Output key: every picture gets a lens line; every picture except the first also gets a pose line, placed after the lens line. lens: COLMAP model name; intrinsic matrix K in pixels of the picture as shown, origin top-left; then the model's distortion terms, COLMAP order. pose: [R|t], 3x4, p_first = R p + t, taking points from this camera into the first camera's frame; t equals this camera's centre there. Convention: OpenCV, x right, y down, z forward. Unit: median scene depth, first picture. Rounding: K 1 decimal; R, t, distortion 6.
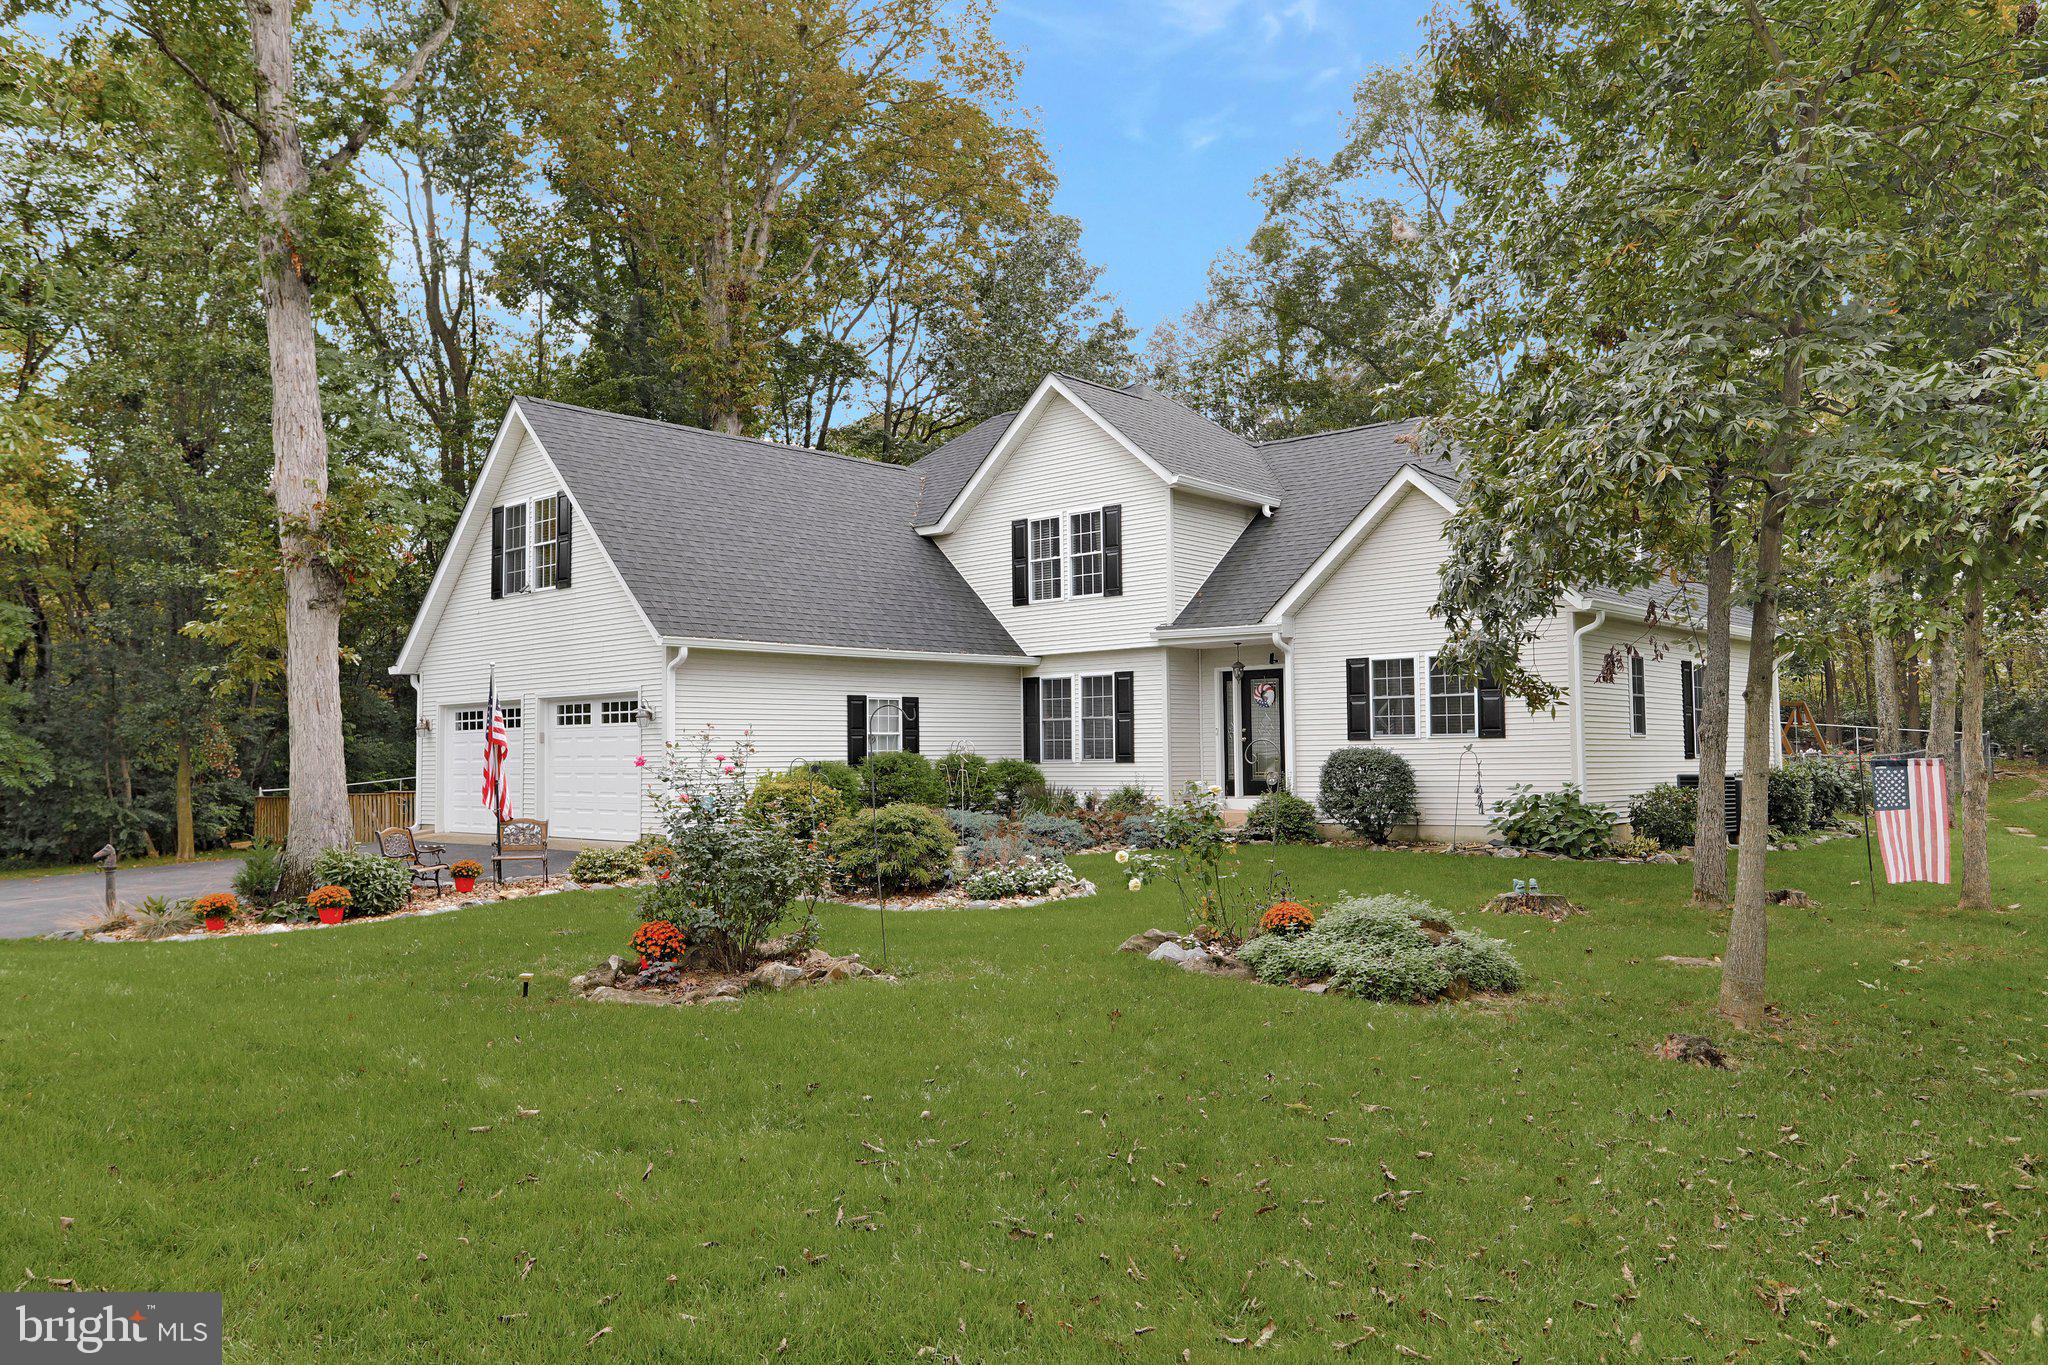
lens RADIAL K [[1459.1, 0, 1024.0], [0, 1459.1, 682.5], [0, 0, 1]] dist [-0.008749, 0.002907]
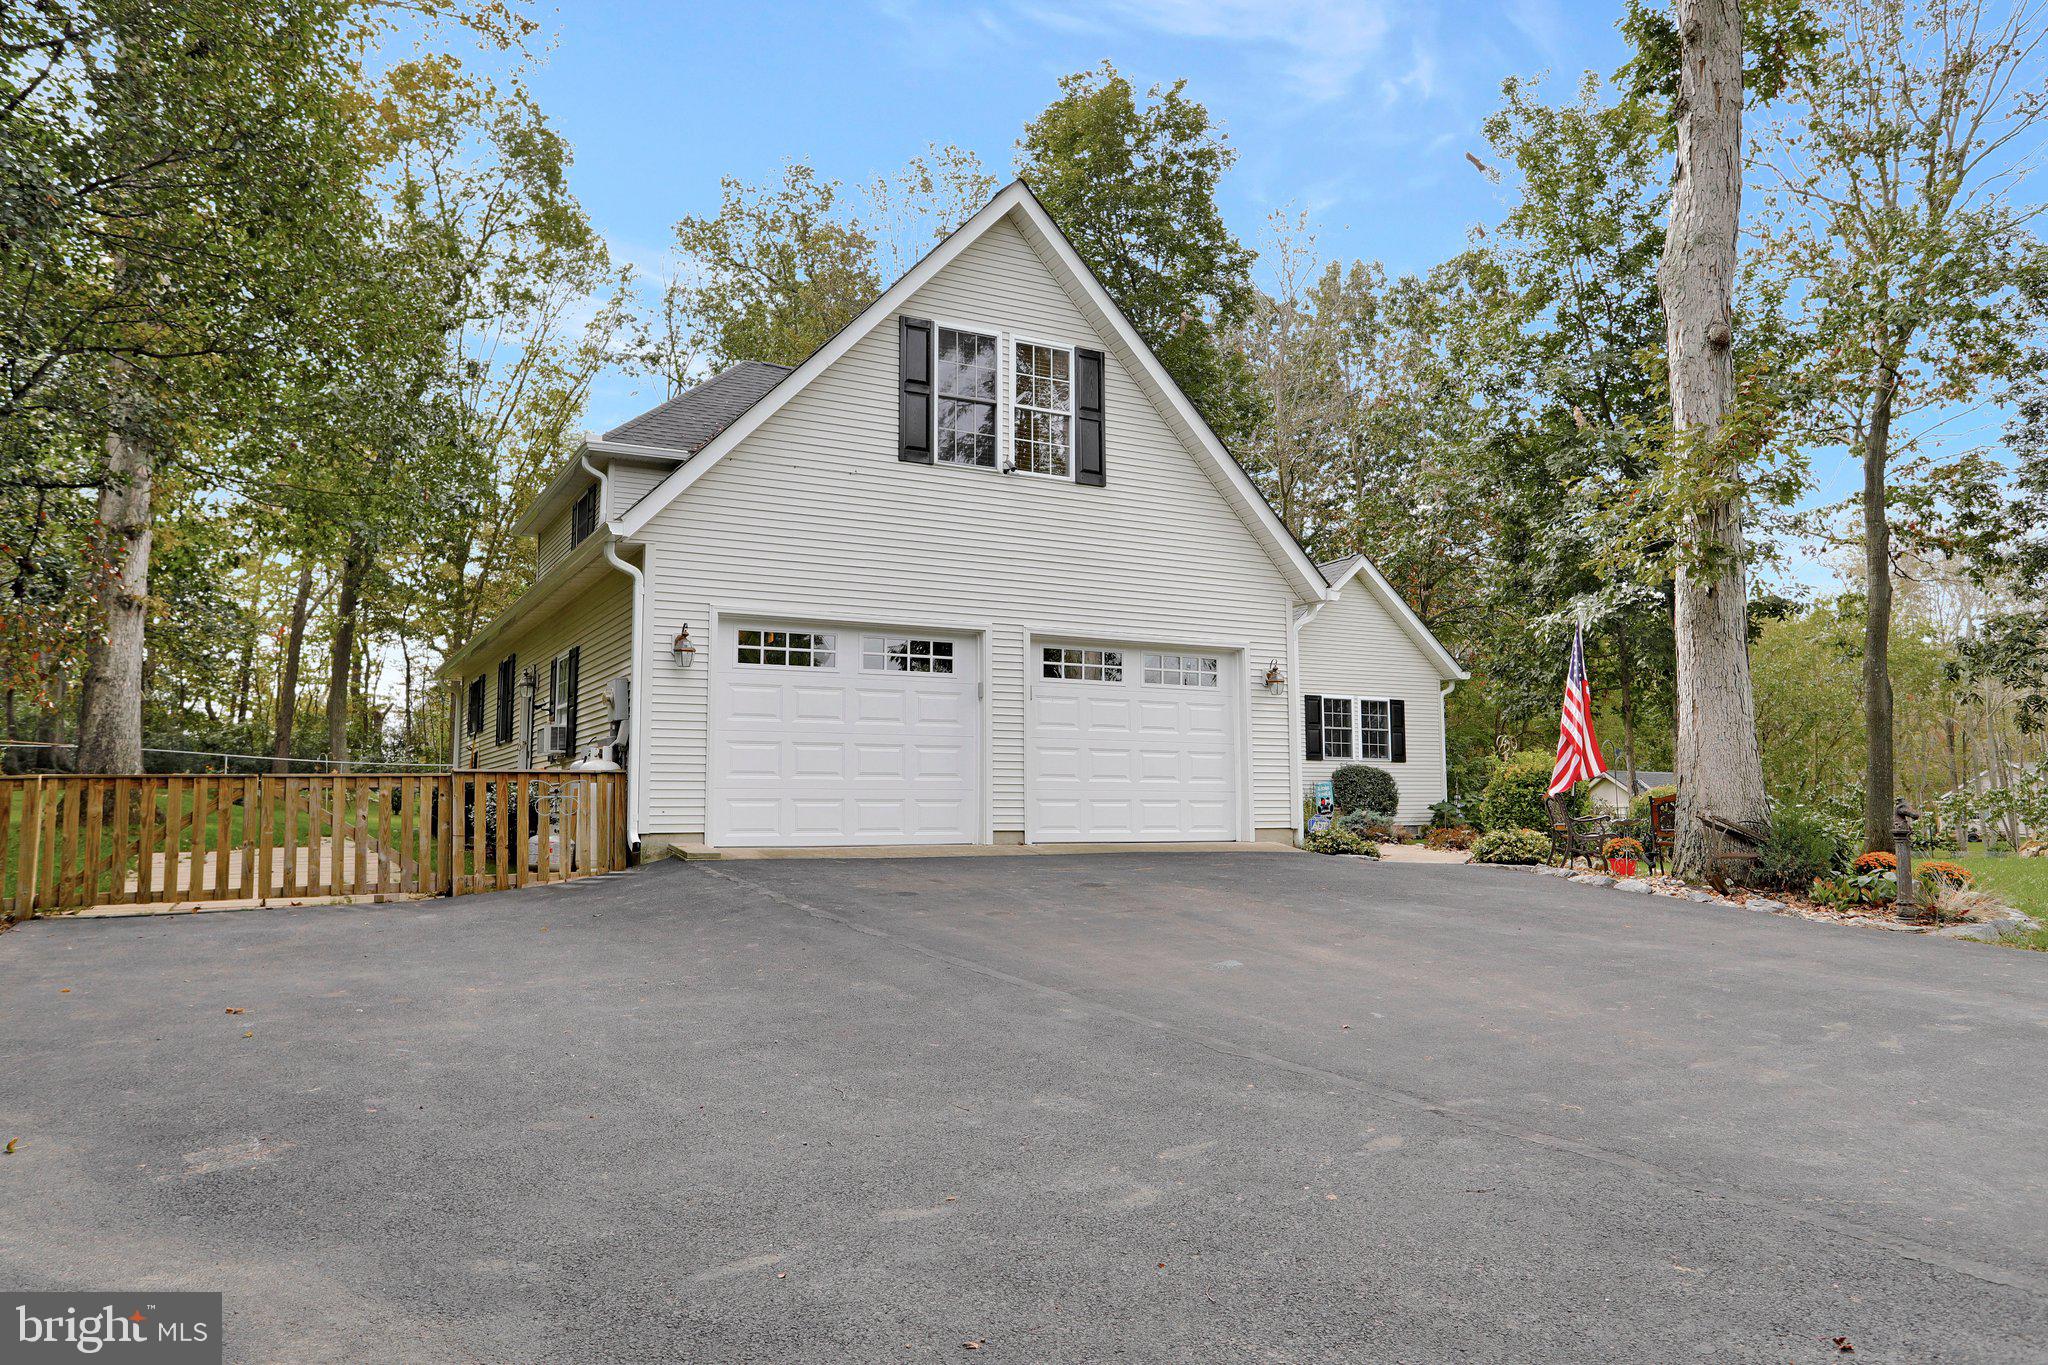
lens RADIAL K [[1393.3, 0, 1024.0], [0, 1393.3, 682.5], [0, 0, 1]] dist [-0.009096, -0.002806]
pose [[0.327700, 0.106837, 0.938722, -0.887542], [-0.047715, 0.994189, -0.096493, 0.090485], [-0.943576, -0.013170, 0.330894, 0.749731]]
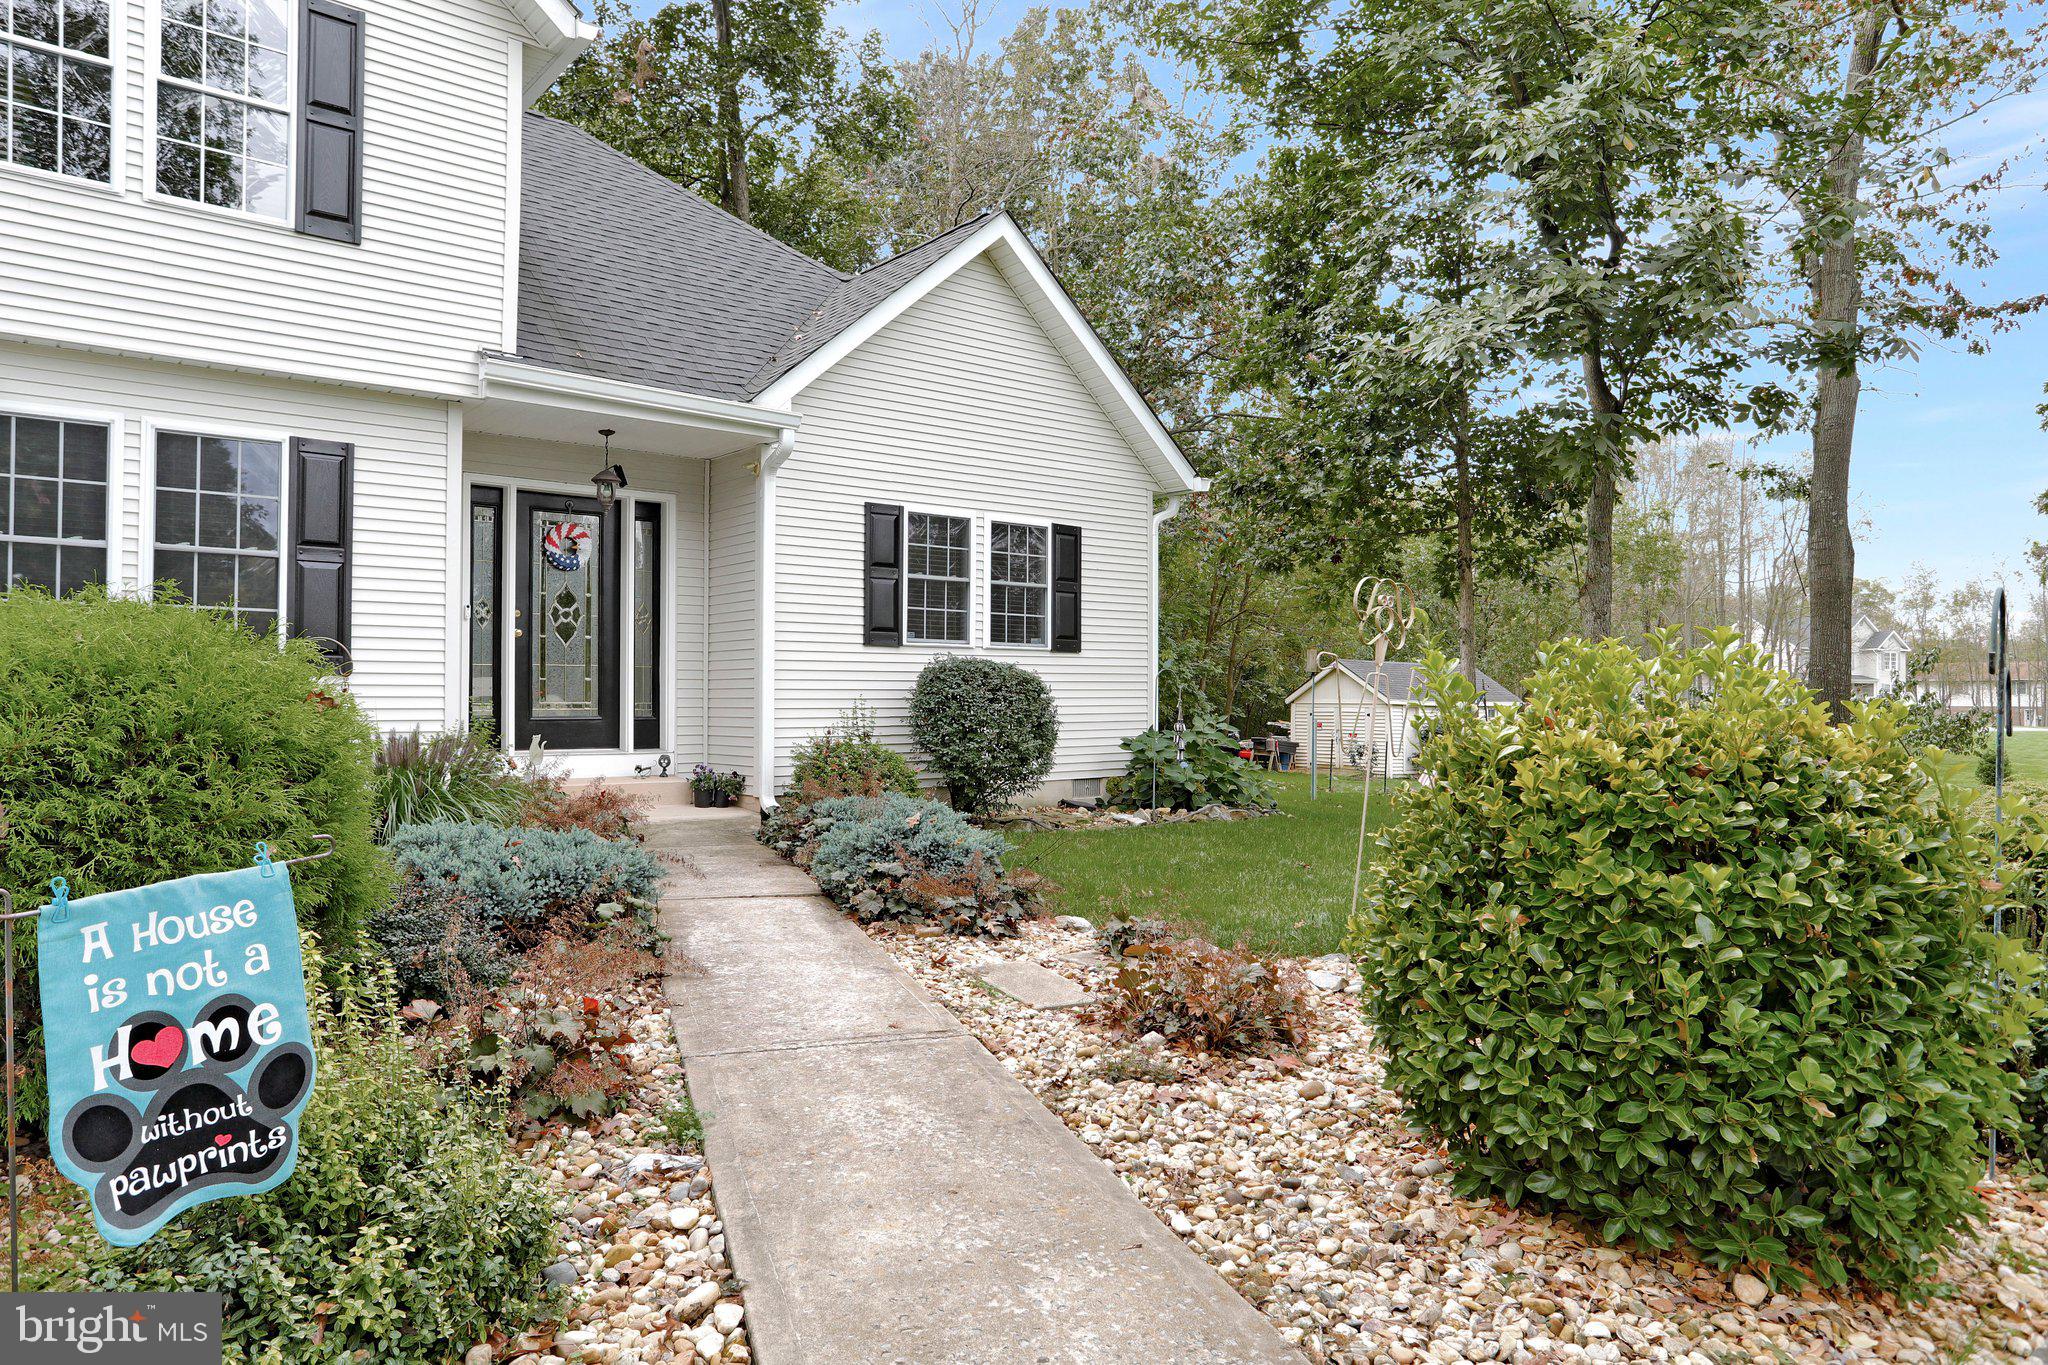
lens RADIAL K [[1325.4, 0, 1026.3], [0, 1325.4, 667.1], [0, 0, 1]] dist [-0.030725, 0.000247]
pose [[0.135279, 0.037146, 0.990111, -0.252225], [-0.052878, 0.998144, -0.030222, 0.054290], [-0.989395, -0.048267, 0.136992, 0.778736]]
